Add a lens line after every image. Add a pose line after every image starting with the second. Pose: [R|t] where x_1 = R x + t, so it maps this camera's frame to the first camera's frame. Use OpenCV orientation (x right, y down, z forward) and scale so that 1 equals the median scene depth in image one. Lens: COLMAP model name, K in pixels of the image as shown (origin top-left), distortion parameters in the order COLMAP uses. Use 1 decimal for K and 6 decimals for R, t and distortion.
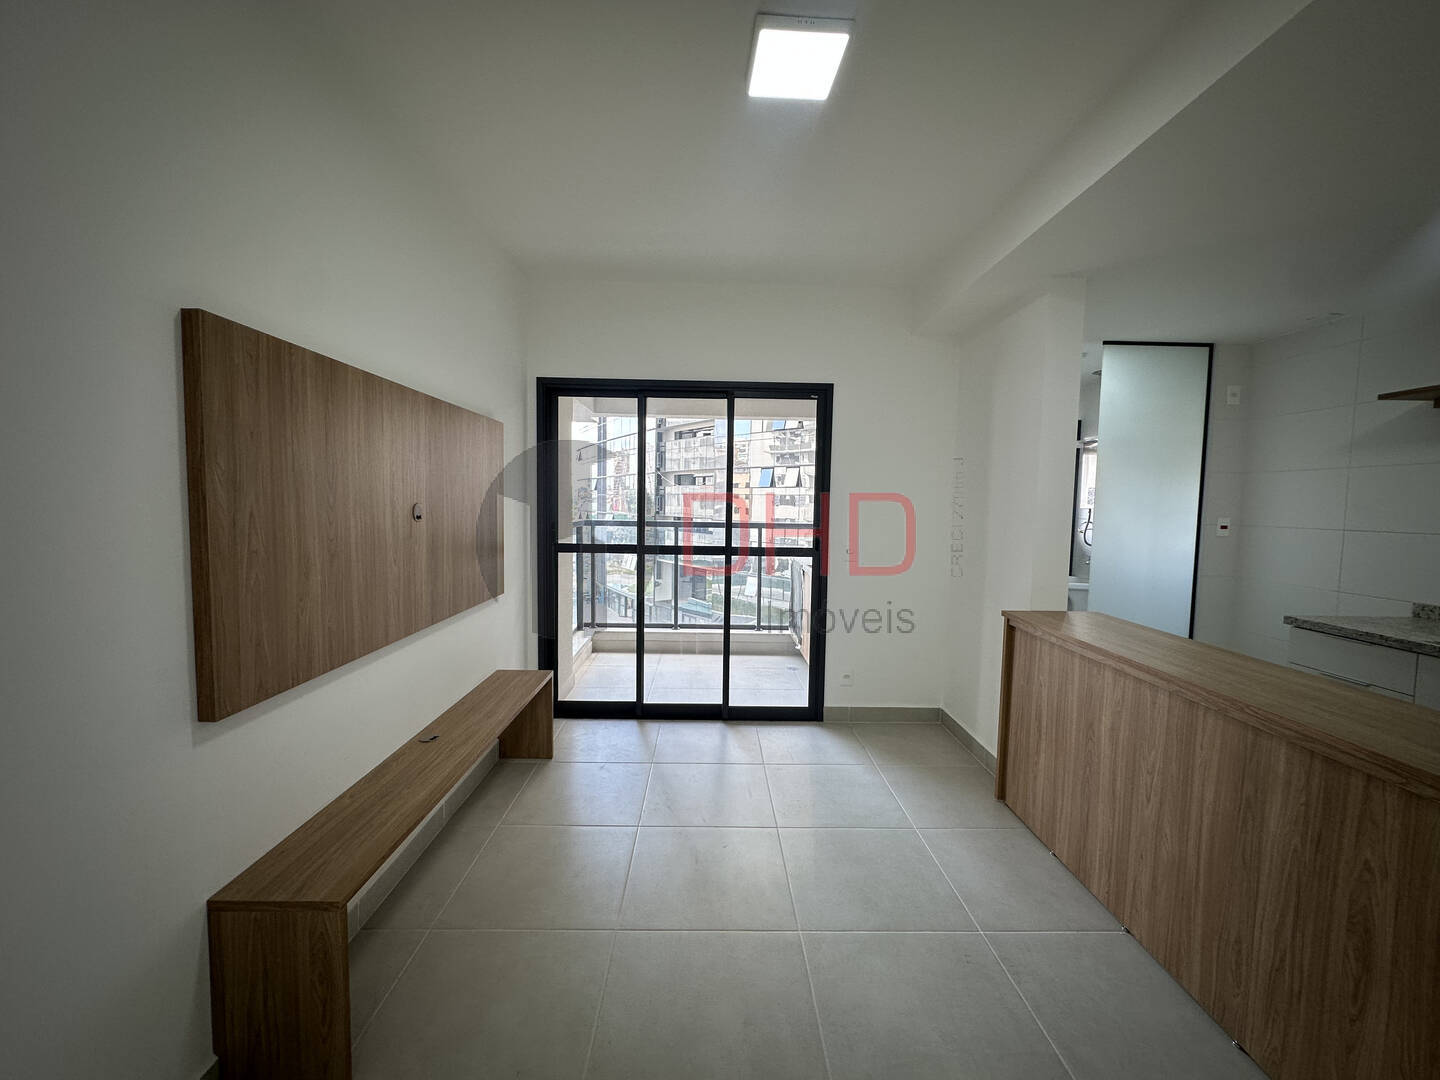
lens RADIAL K [[574.7, 0, 720.0], [0, 574.7, 540.0], [0, 0, 1]] dist [-0.002458, -0.000105]
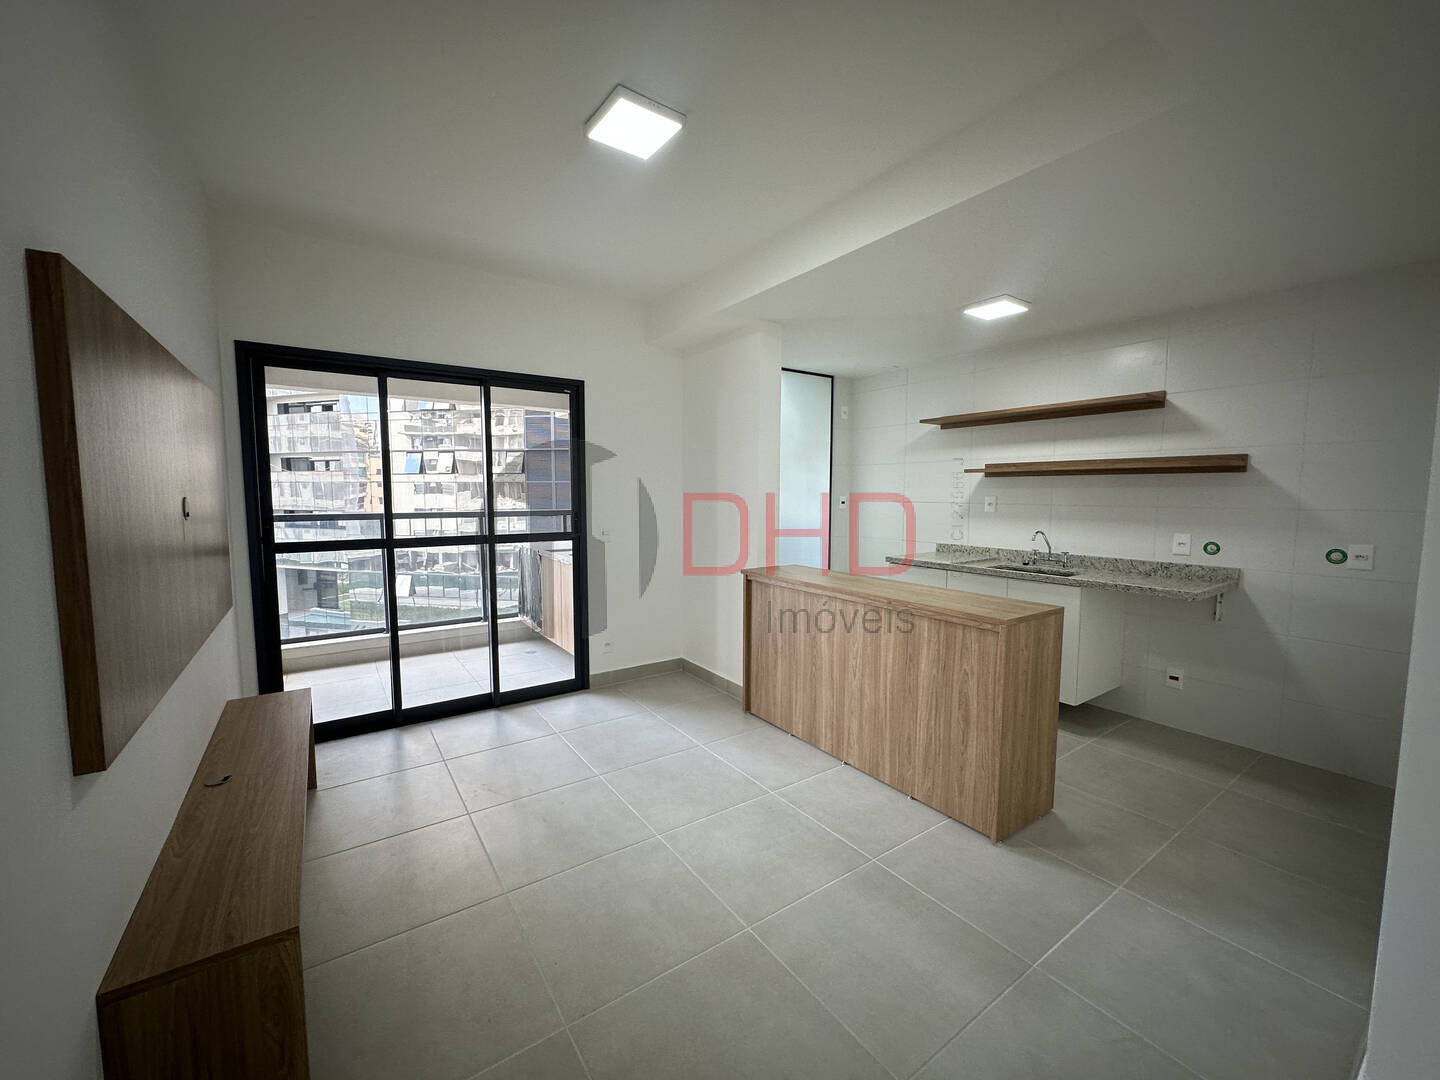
lens RADIAL K [[574.7, 0, 720.0], [0, 574.7, 540.0], [0, 0, 1]] dist [-0.002458, -0.000105]
pose [[0.831289, -0.062919, 0.552269, -0.238862], [0.049764, 0.998007, 0.038797, 0.001476], [-0.553609, -0.004768, 0.832763, -0.063177]]
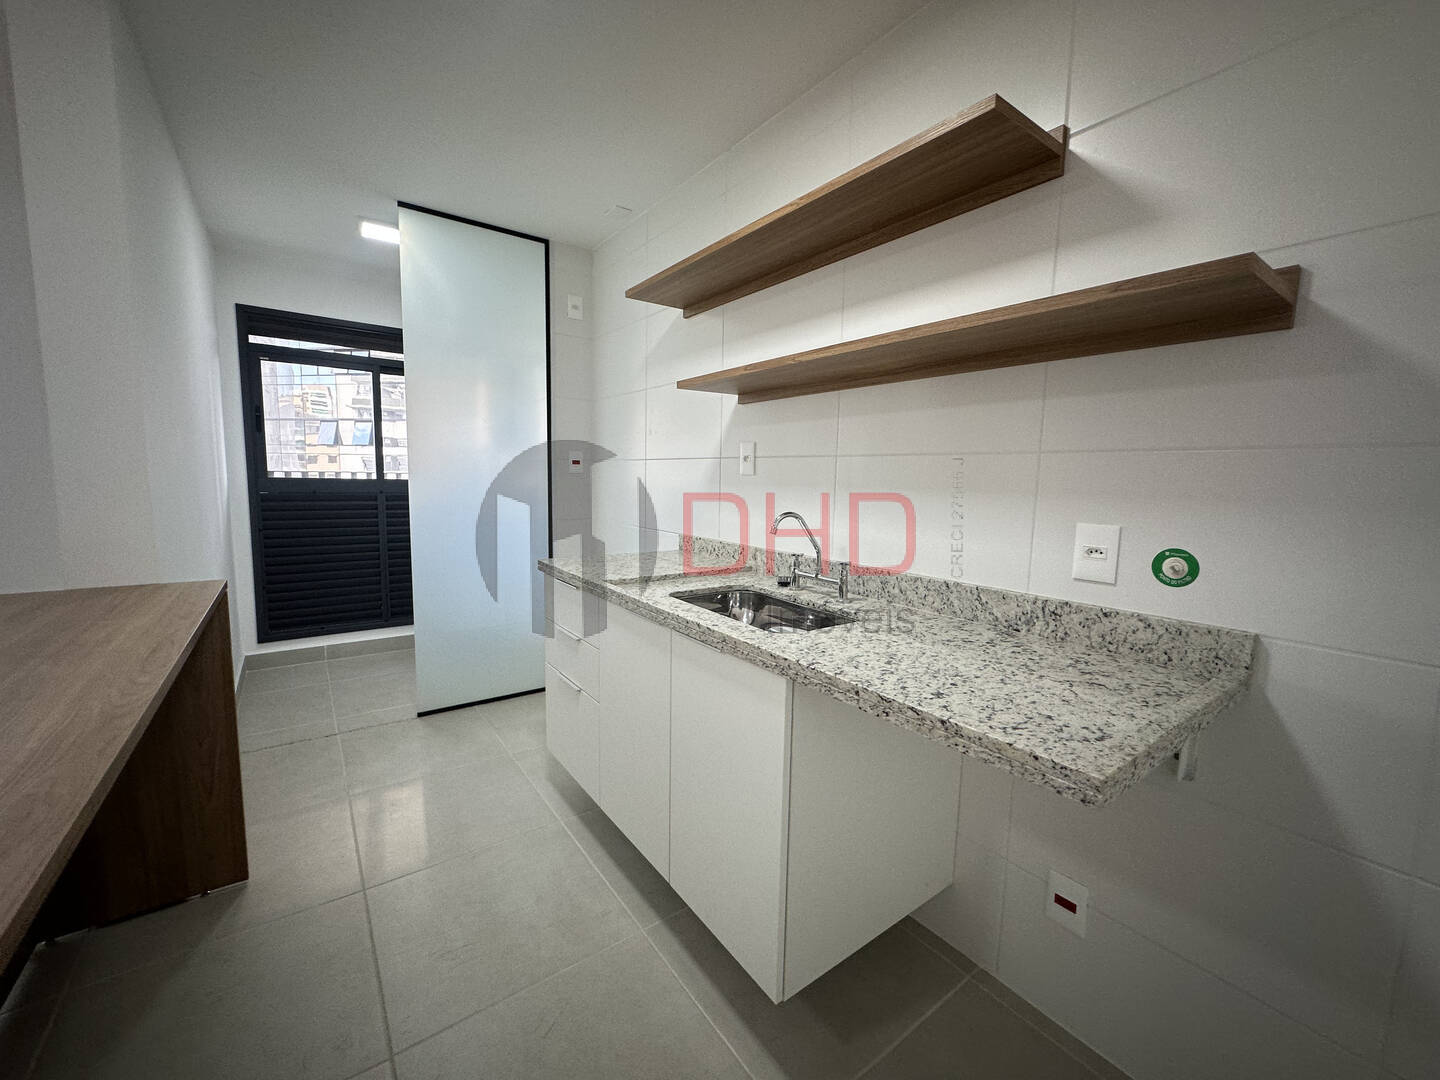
lens RADIAL K [[574.7, 0, 720.0], [0, 574.7, 540.0], [0, 0, 1]] dist [-0.002458, -0.000105]
pose [[0.816734, -0.060752, 0.573807, 0.635579], [0.028969, 0.997505, 0.064378, 0.052964], [-0.576286, -0.035957, 0.816456, 0.180220]]
